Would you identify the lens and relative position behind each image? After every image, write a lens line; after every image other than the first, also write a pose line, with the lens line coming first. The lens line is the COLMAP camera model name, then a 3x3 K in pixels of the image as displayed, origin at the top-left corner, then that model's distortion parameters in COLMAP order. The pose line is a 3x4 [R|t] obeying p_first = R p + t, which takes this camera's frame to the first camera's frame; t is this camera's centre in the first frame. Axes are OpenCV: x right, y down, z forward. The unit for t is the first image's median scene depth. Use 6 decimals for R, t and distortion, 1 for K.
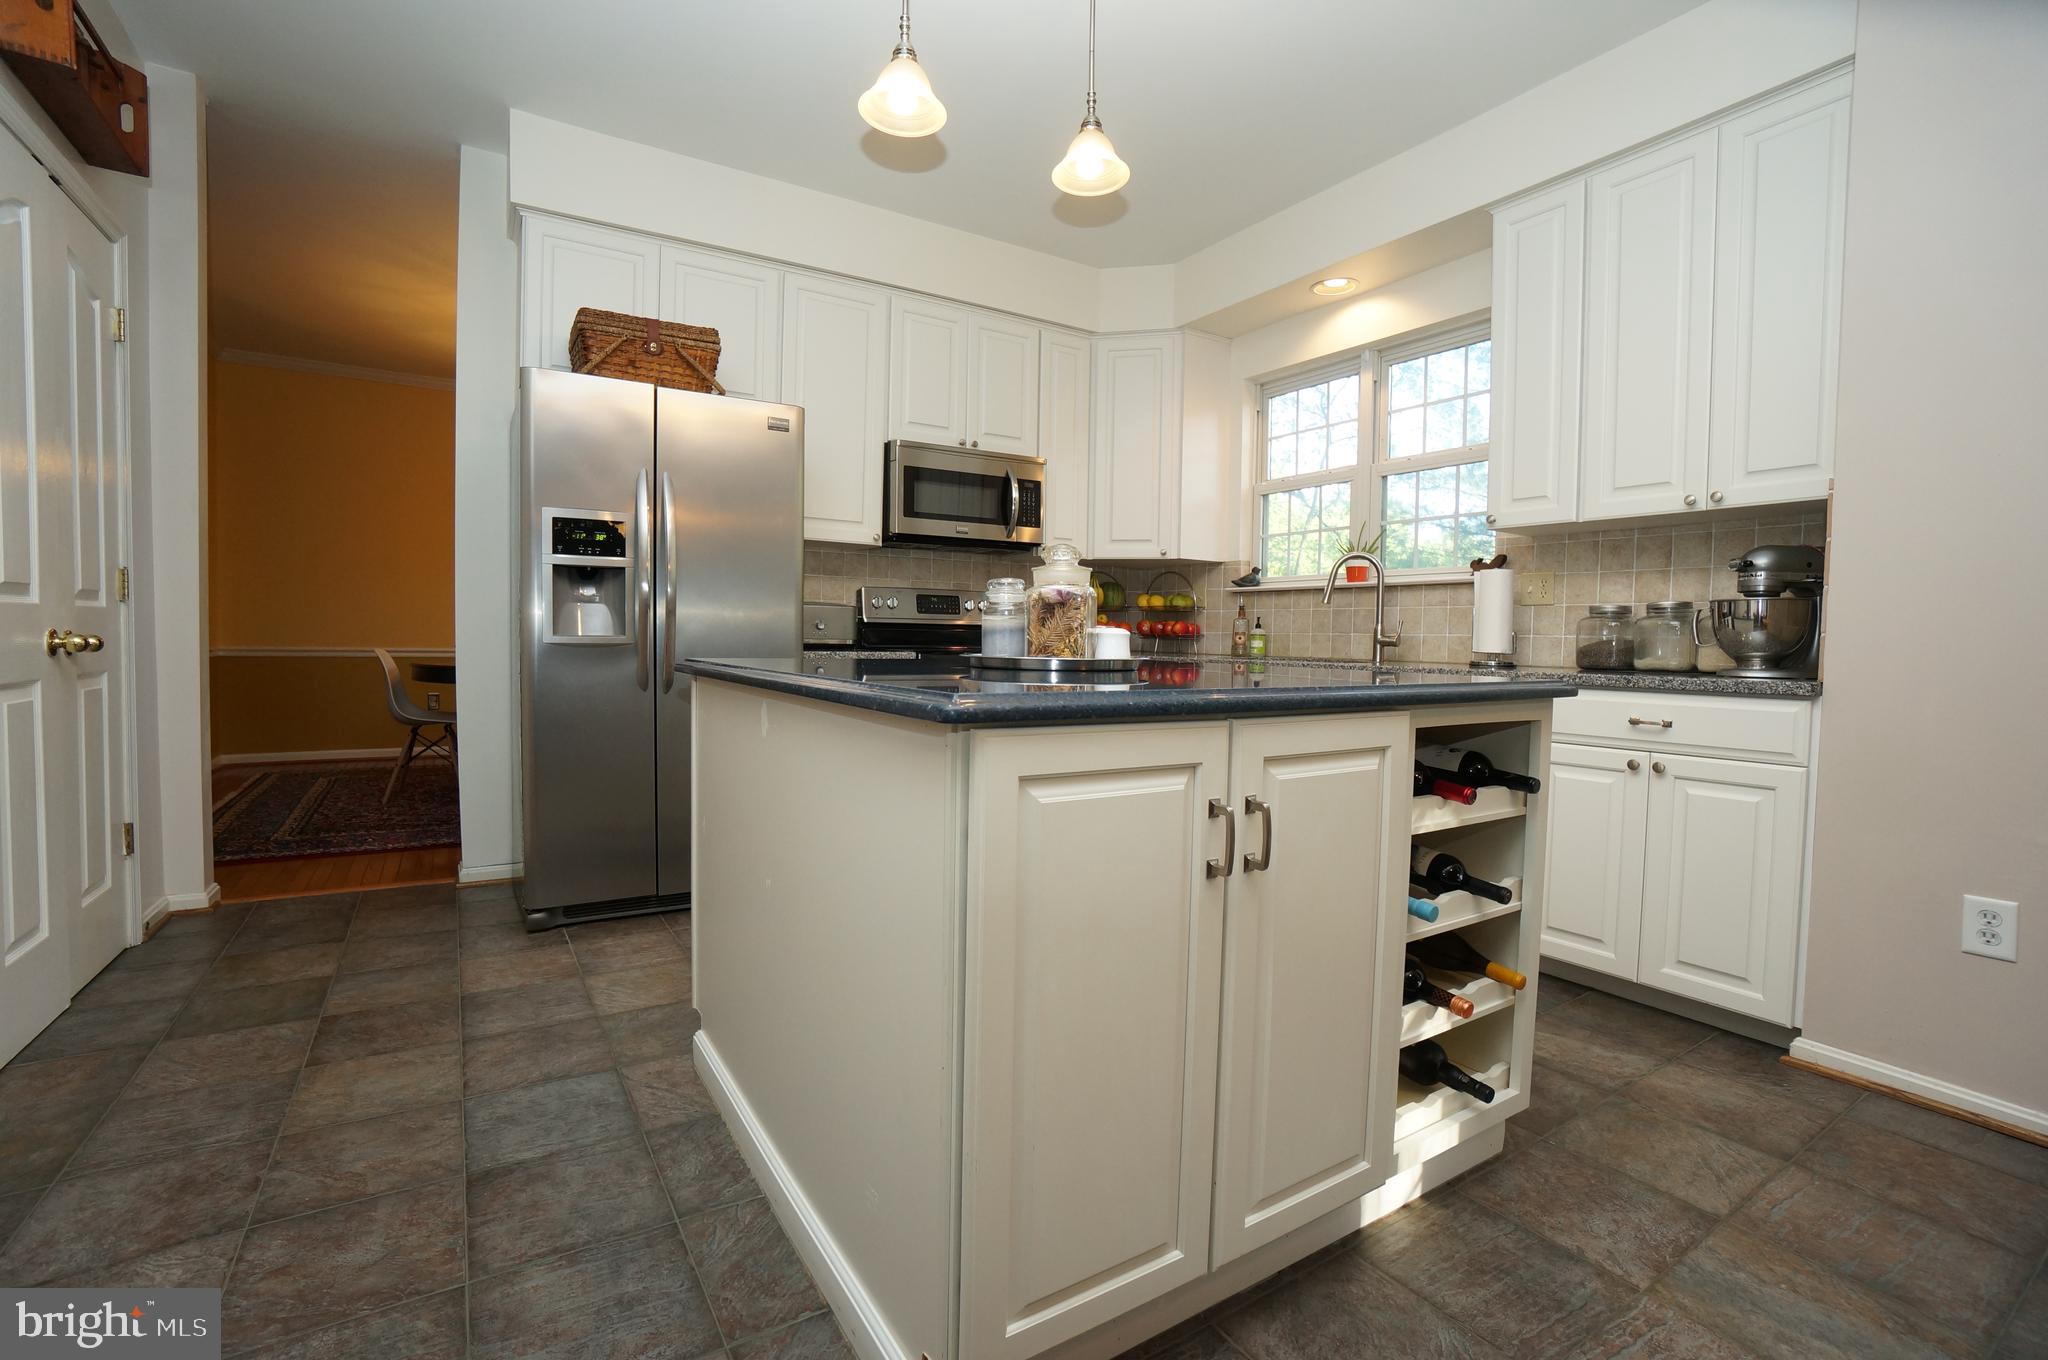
lens RADIAL K [[898.7, 0, 1004.9], [0, 898.7, 674.0], [0, 0, 1]] dist [-0.067579, 0.026514]
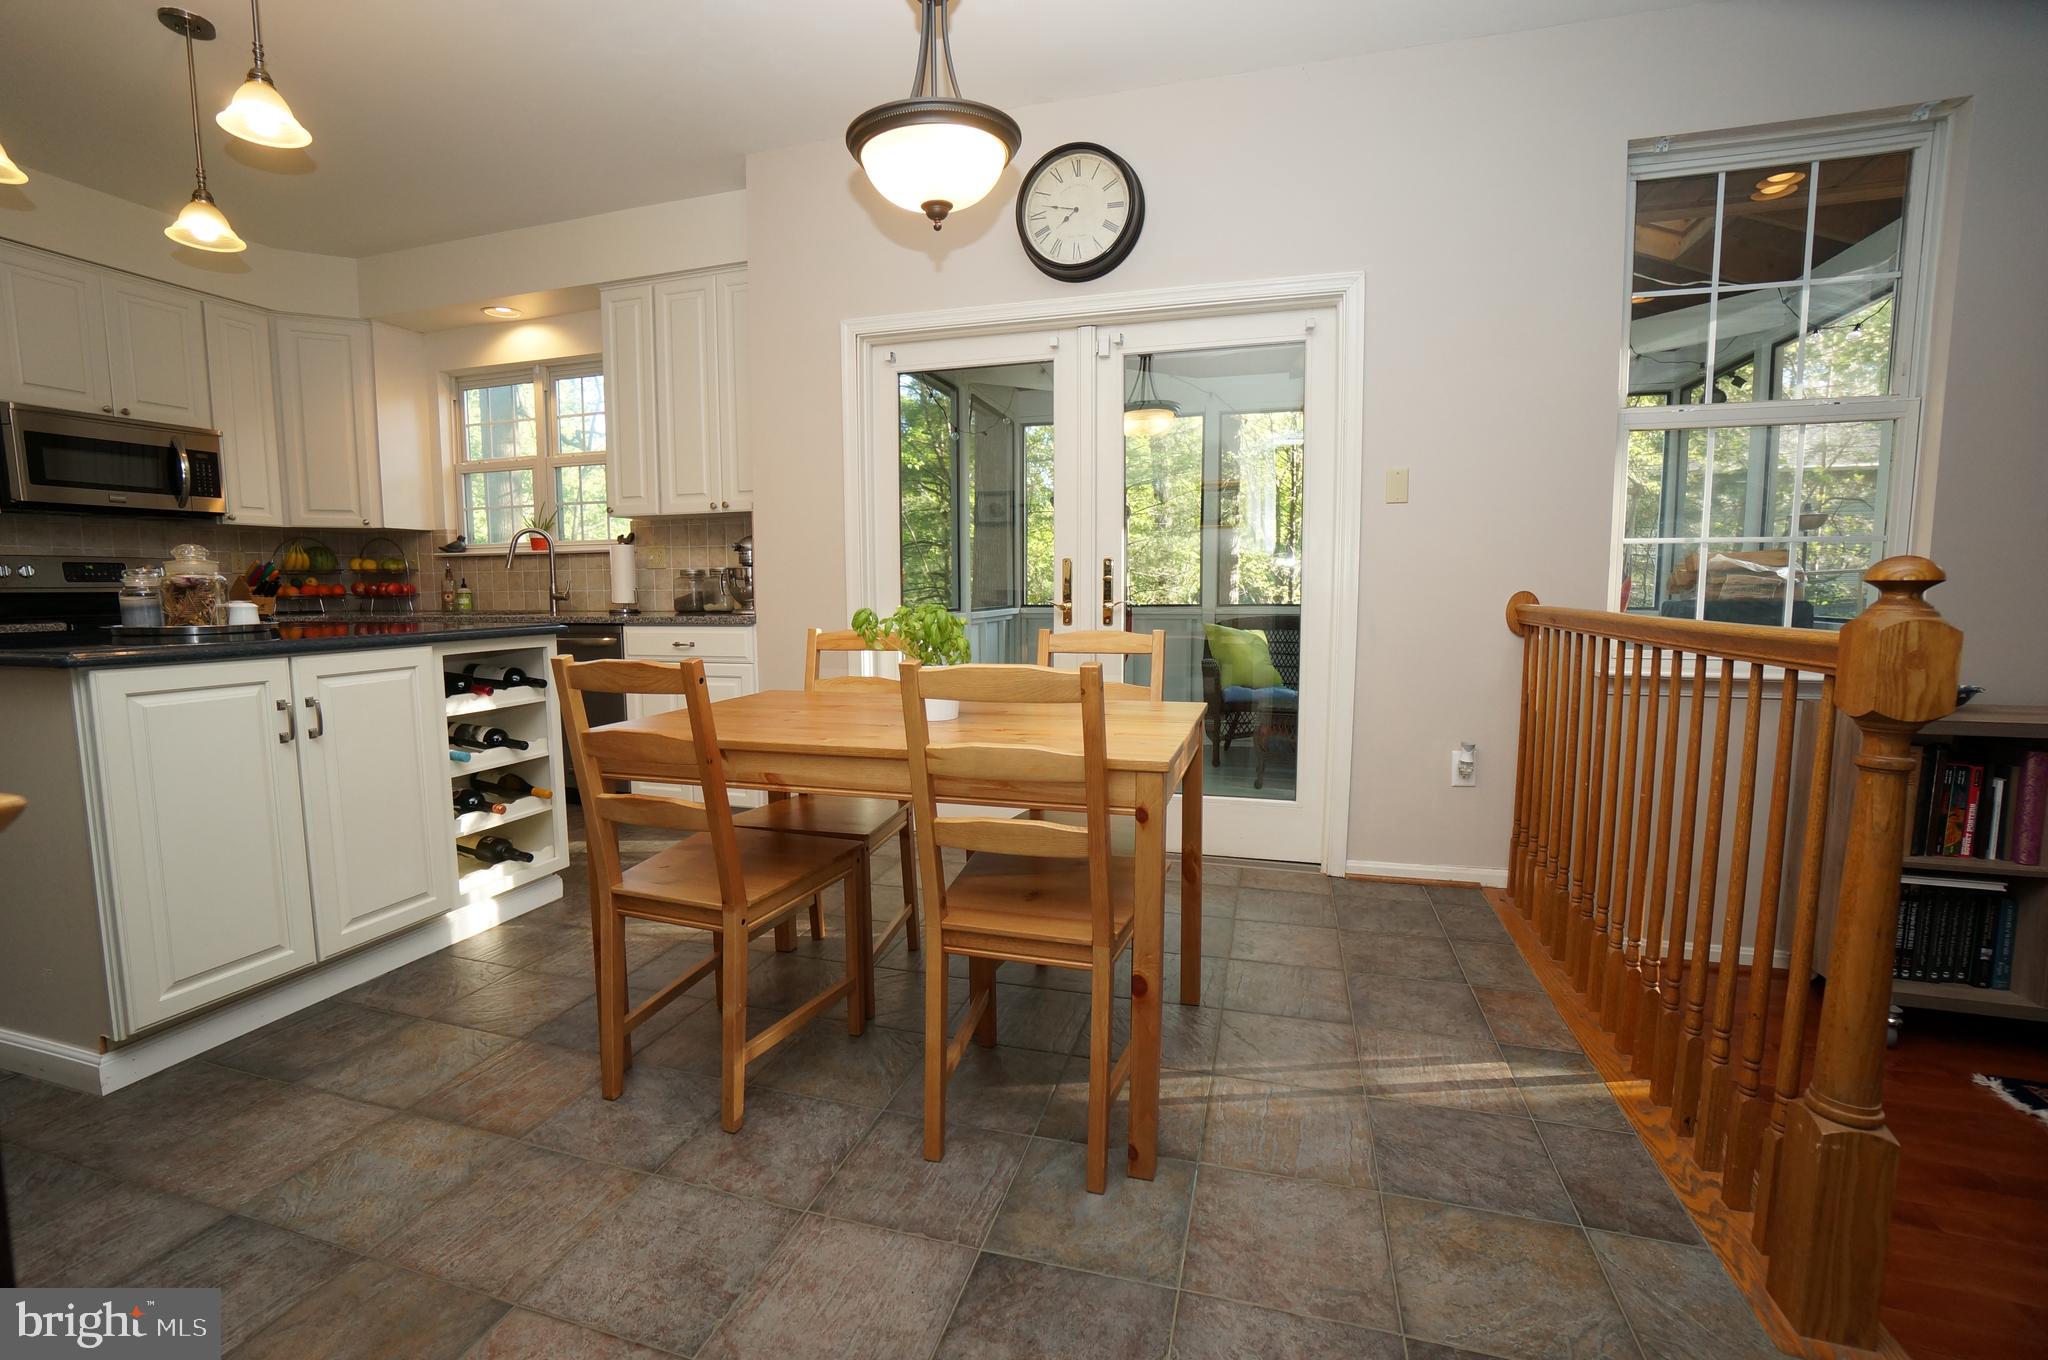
lens RADIAL K [[898.7, 0, 1004.9], [0, 898.7, 674.0], [0, 0, 1]] dist [-0.067579, 0.026514]
pose [[0.754304, -0.085782, 0.650897, 0.062733], [0.045066, 0.995854, 0.079018, 0.003832], [-0.654977, -0.030270, 0.755042, -0.417733]]
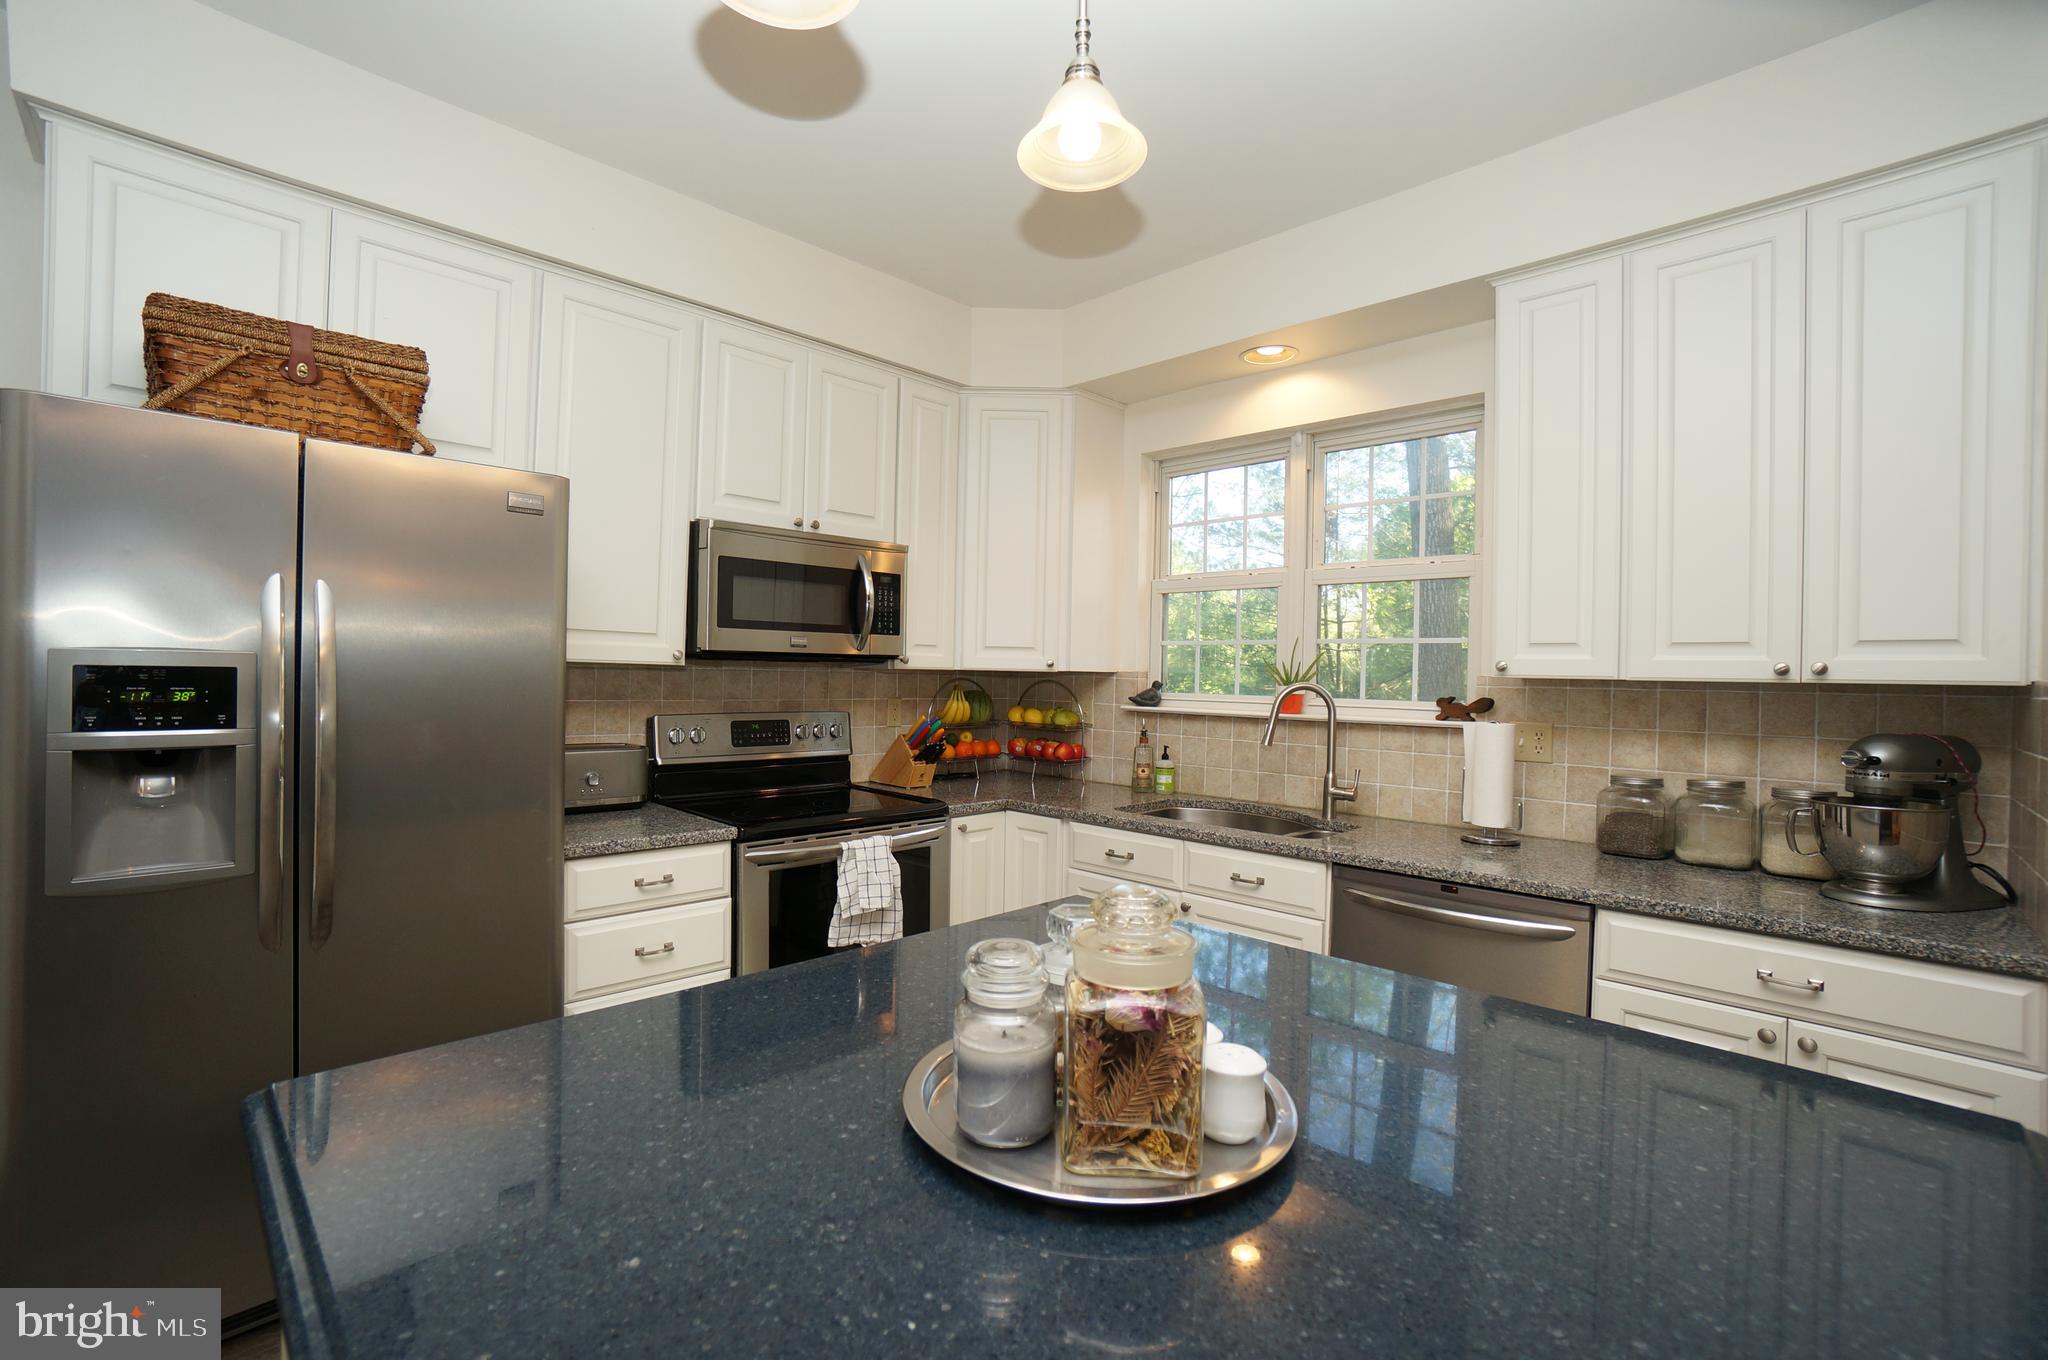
lens RADIAL K [[898.7, 0, 1004.9], [0, 898.7, 674.0], [0, 0, 1]] dist [-0.067579, 0.026514]
pose [[0.974039, 0.004110, 0.226342, -0.052458], [0.004354, 0.999310, -0.036883, -0.114924], [-0.226338, 0.036911, 0.973349, 0.266391]]
